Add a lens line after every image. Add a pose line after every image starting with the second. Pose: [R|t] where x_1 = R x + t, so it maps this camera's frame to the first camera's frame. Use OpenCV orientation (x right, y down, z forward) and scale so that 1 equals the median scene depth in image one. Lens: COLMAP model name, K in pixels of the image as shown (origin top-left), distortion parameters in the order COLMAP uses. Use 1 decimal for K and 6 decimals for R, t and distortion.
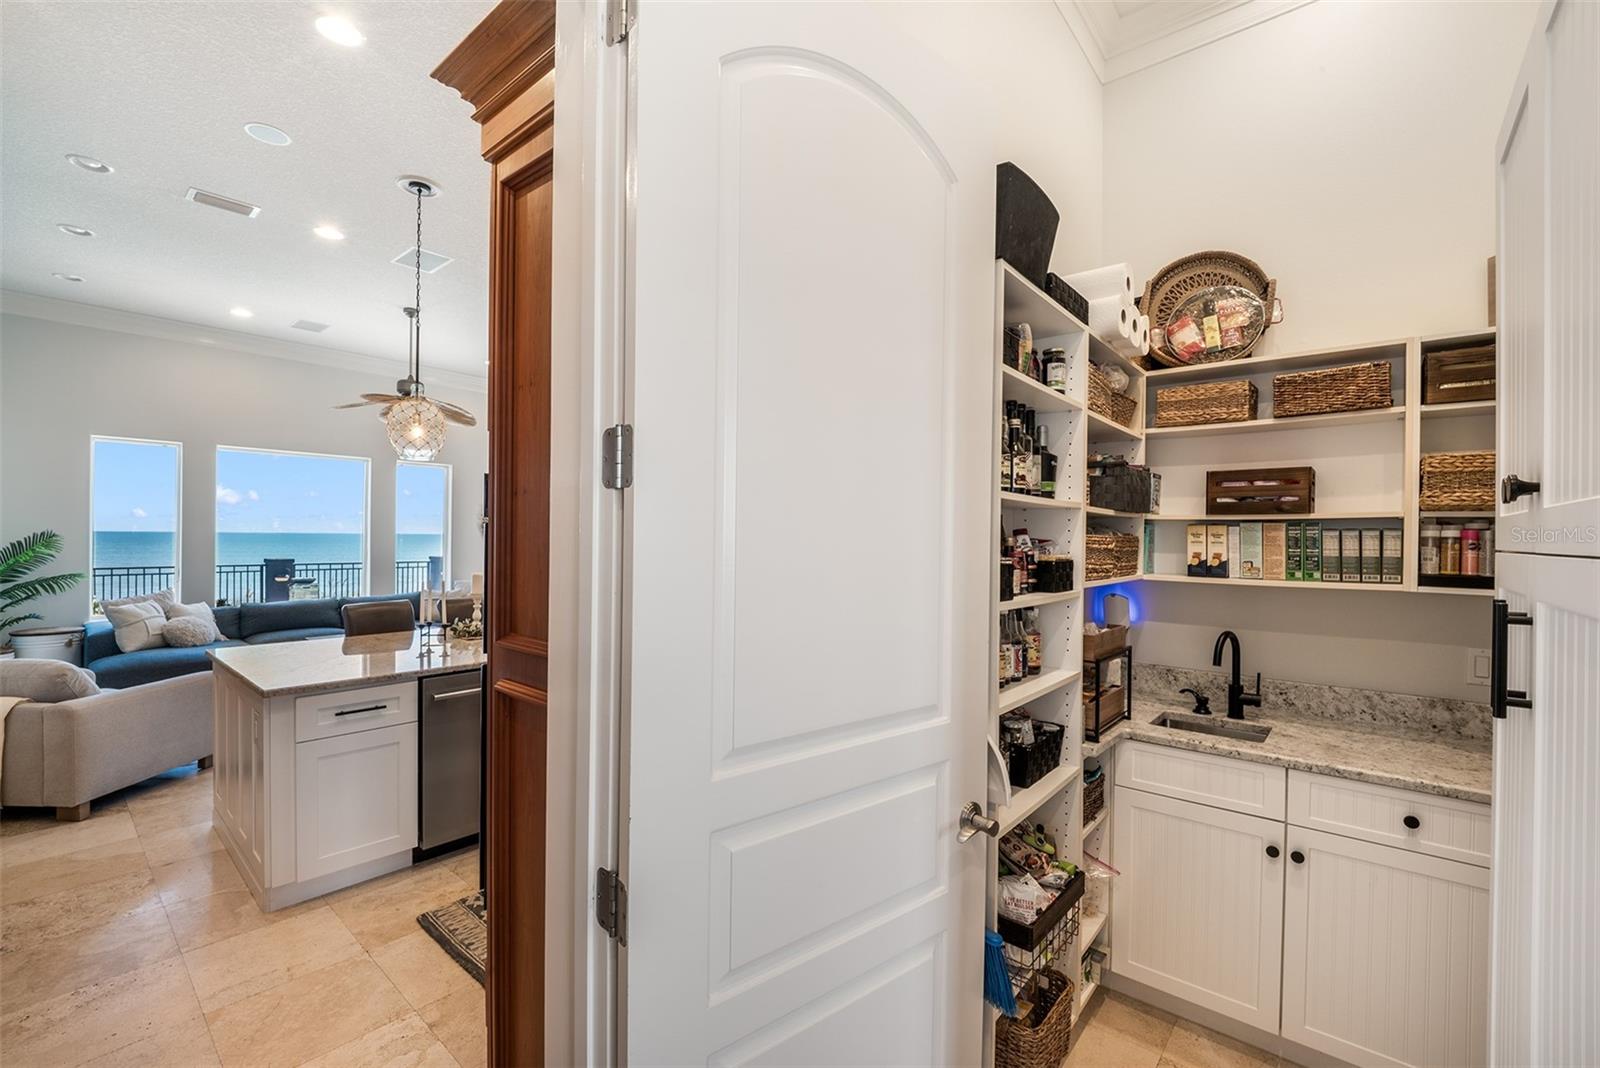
lens RADIAL K [[674.0, 0, 805.3], [0, 674.0, 538.7], [0, 0, 1]] dist [-0.016870, 0.000493]
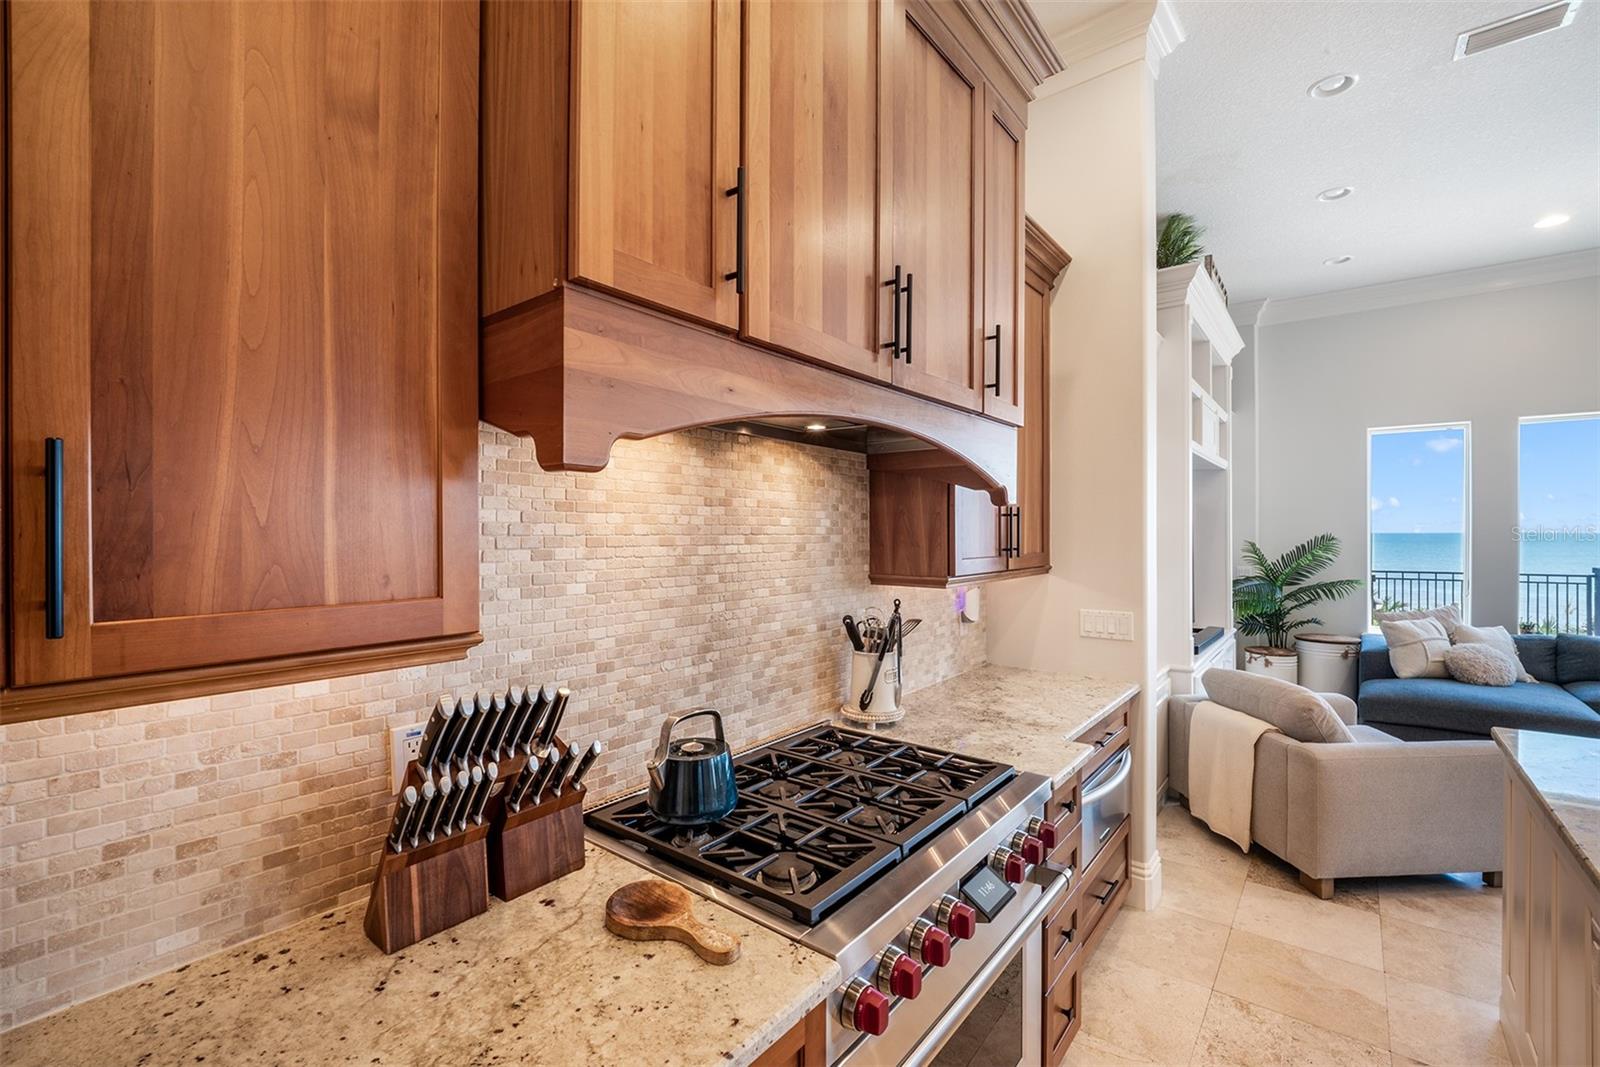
lens RADIAL K [[674.0, 0, 804.6], [0, 674.0, 537.4], [0, 0, 1]] dist [-0.016870, 0.000493]
pose [[0.016802, -0.002316, -0.999856, -0.186364], [0.001341, 0.999996, -0.002294, -0.005497], [0.999858, -0.001302, 0.016805, 0.219799]]
